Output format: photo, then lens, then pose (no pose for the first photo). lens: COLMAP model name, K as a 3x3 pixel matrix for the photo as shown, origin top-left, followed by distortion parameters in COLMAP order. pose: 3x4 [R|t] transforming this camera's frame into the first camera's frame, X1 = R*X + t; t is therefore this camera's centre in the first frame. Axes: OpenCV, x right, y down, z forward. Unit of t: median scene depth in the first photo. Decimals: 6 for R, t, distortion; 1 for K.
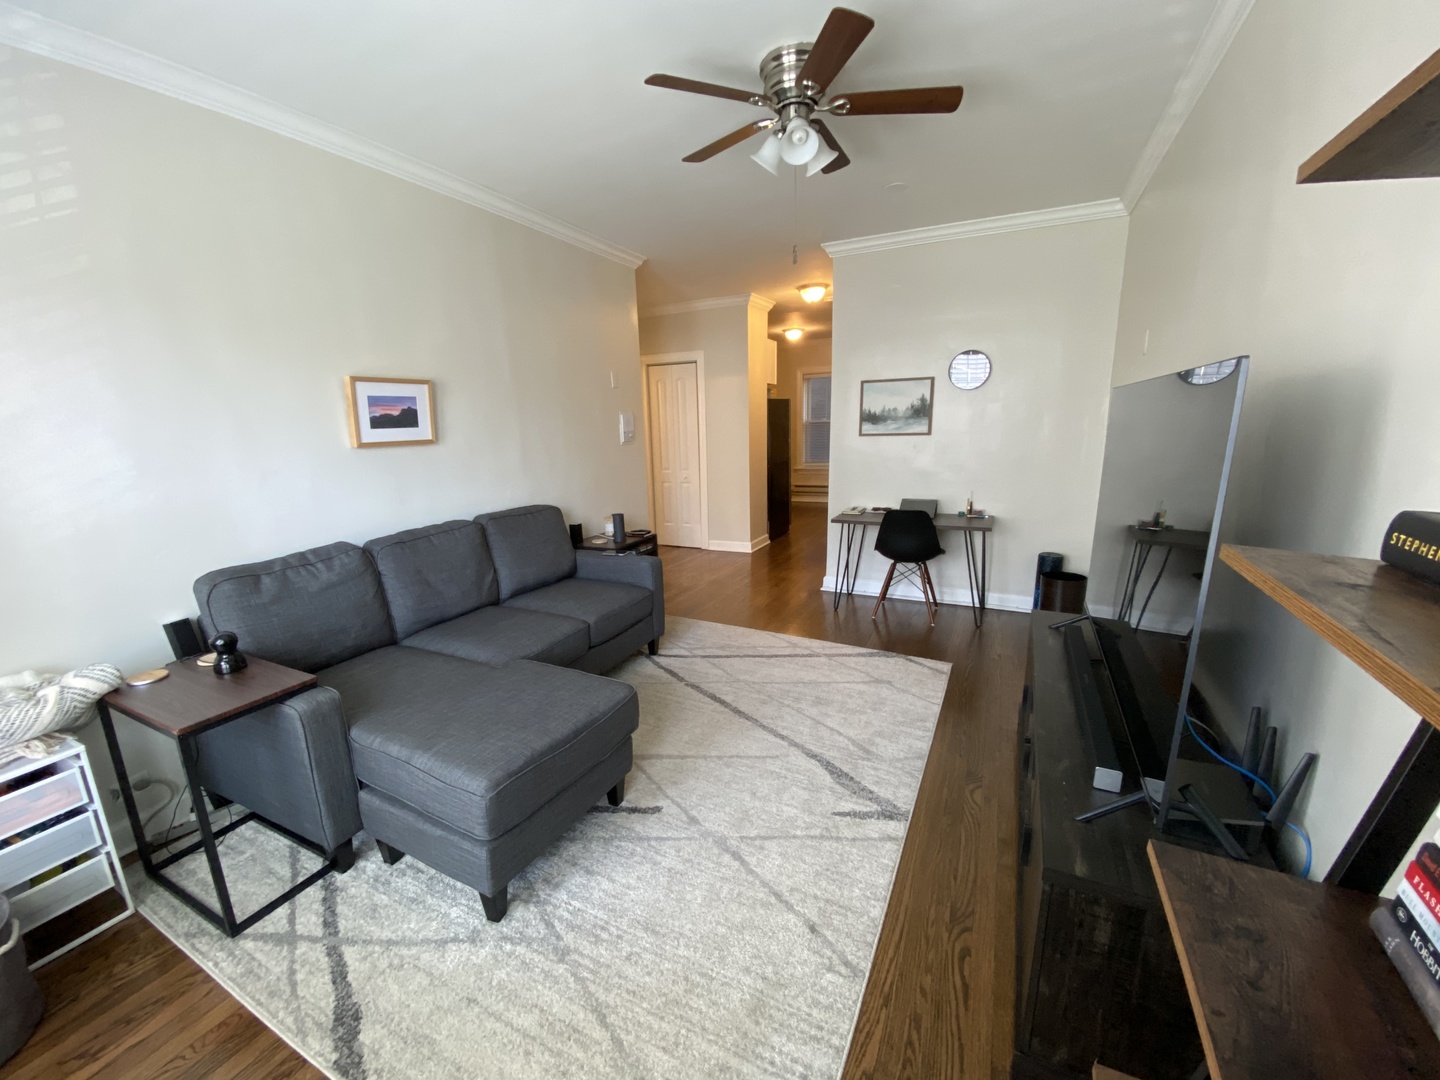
lens RADIAL K [[564.2, 0, 707.1], [0, 564.2, 542.8], [0, 0, 1]] dist [0.045236, -0.025702]
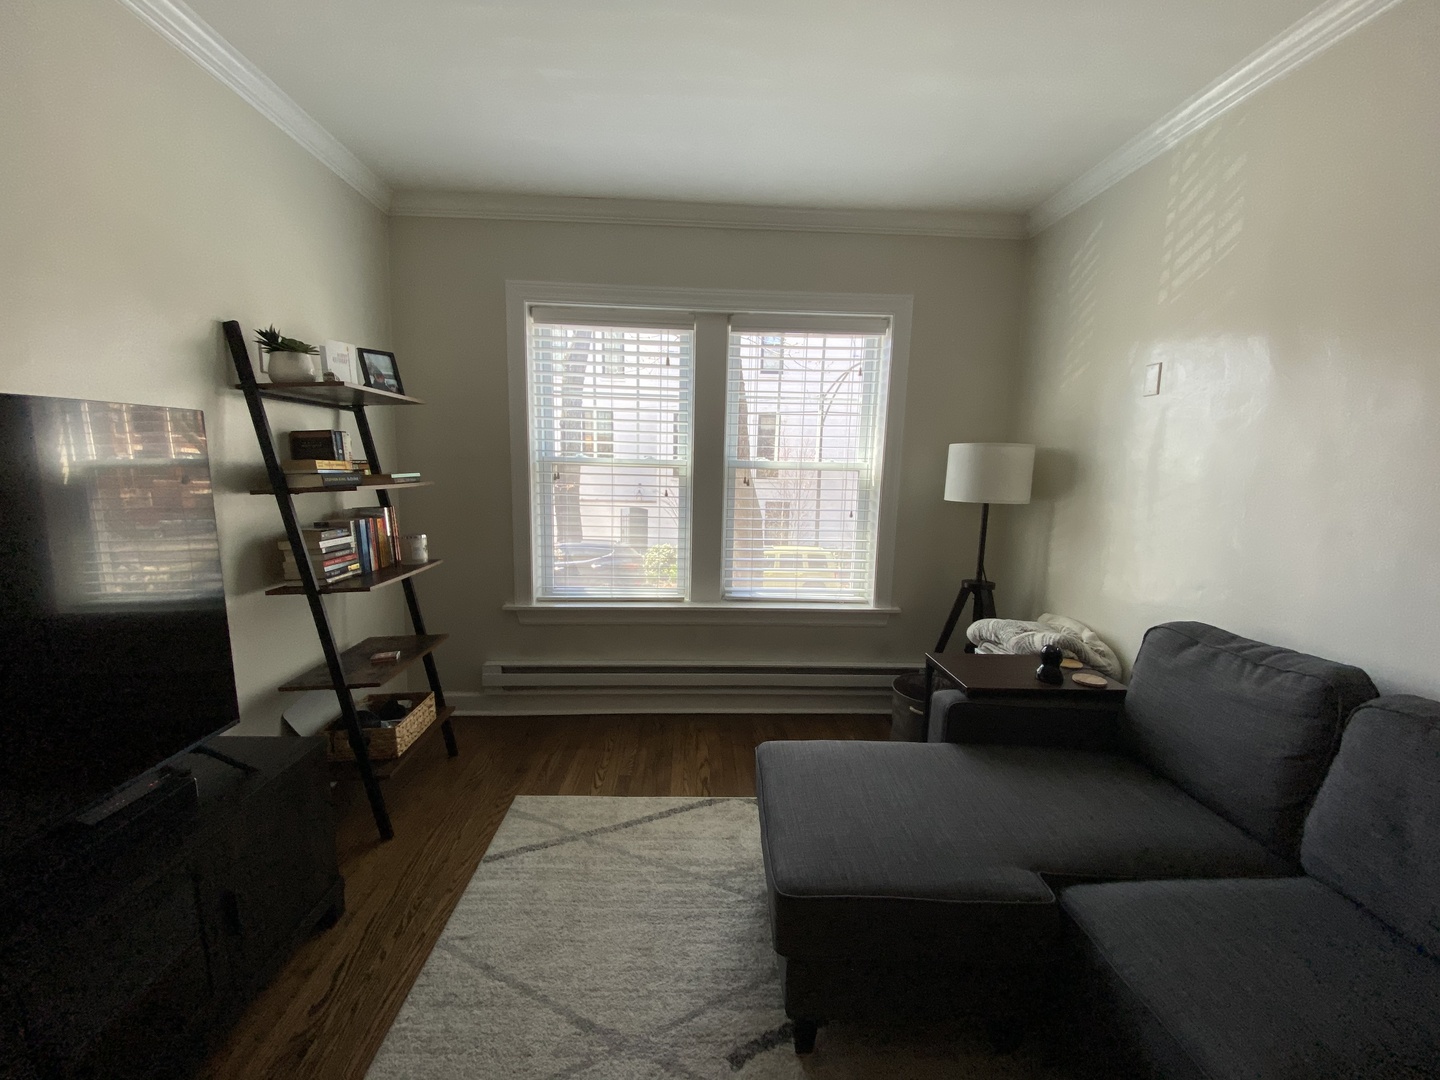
lens RADIAL K [[579.5, 0, 715.4], [0, 579.5, 539.3], [0, 0, 1]] dist [0.025989, -0.022521]
pose [[-0.871369, 0.072539, -0.485236, 0.163784], [-0.107922, 0.936448, 0.333795, -0.227442], [0.478611, 0.343226, -0.808163, 1.049827]]
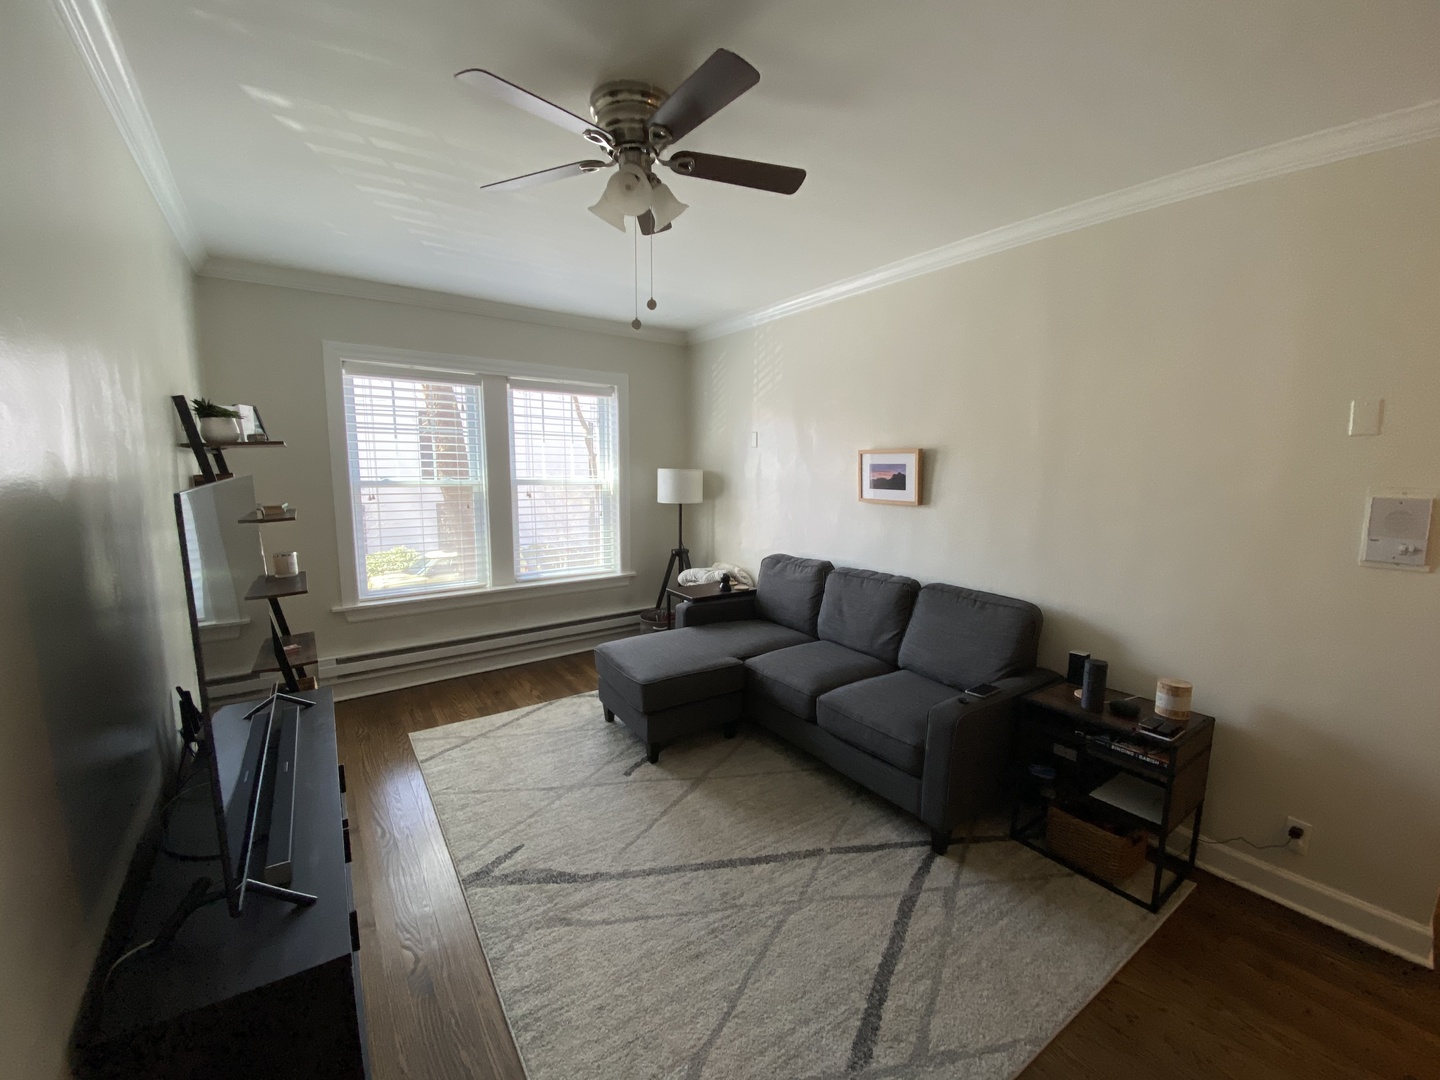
lens RADIAL K [[581.1, 0, 710.7], [0, 581.1, 539.3], [0, 0, 1]] dist [0.048972, -0.038999]
pose [[-0.464277, 0.136436, -0.875119, 0.759593], [-0.193287, 0.948640, 0.250443, -0.351114], [0.864342, 0.285424, -0.414060, 1.264873]]
